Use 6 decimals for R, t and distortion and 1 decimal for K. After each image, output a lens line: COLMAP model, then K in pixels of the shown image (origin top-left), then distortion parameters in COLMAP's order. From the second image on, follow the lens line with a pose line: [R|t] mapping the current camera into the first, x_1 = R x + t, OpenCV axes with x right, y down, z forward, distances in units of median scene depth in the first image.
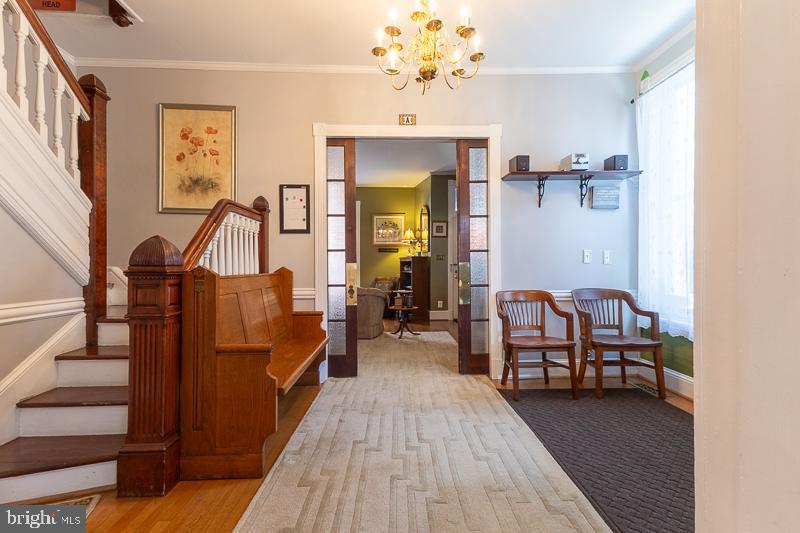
lens RADIAL K [[369.1, 0, 393.1], [0, 369.1, 266.0], [0, 0, 1]] dist [0.023659, -0.002037]
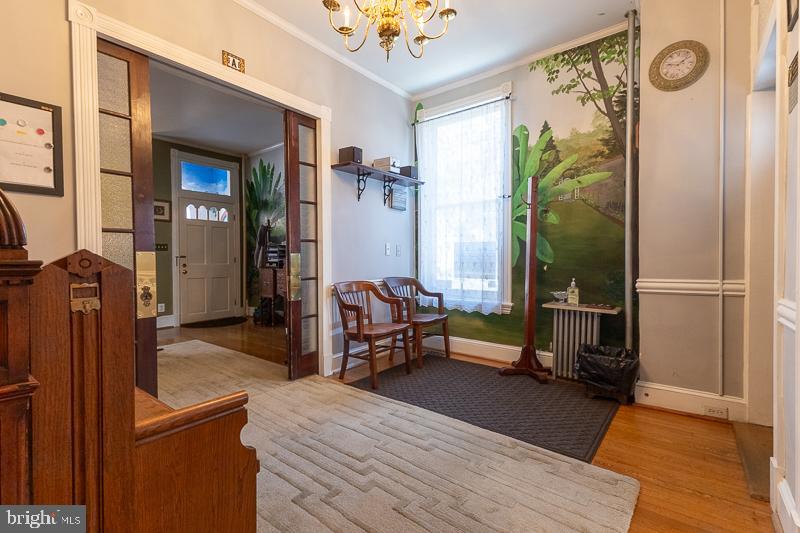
lens RADIAL K [[369.1, 0, 398.5], [0, 369.1, 266.0], [0, 0, 1]] dist [0.023659, -0.002037]
pose [[0.633121, -0.013859, 0.773929, -0.341758], [0.001060, 0.999854, 0.017038, 0.006392], [-0.774052, -0.009966, 0.633044, 0.256539]]
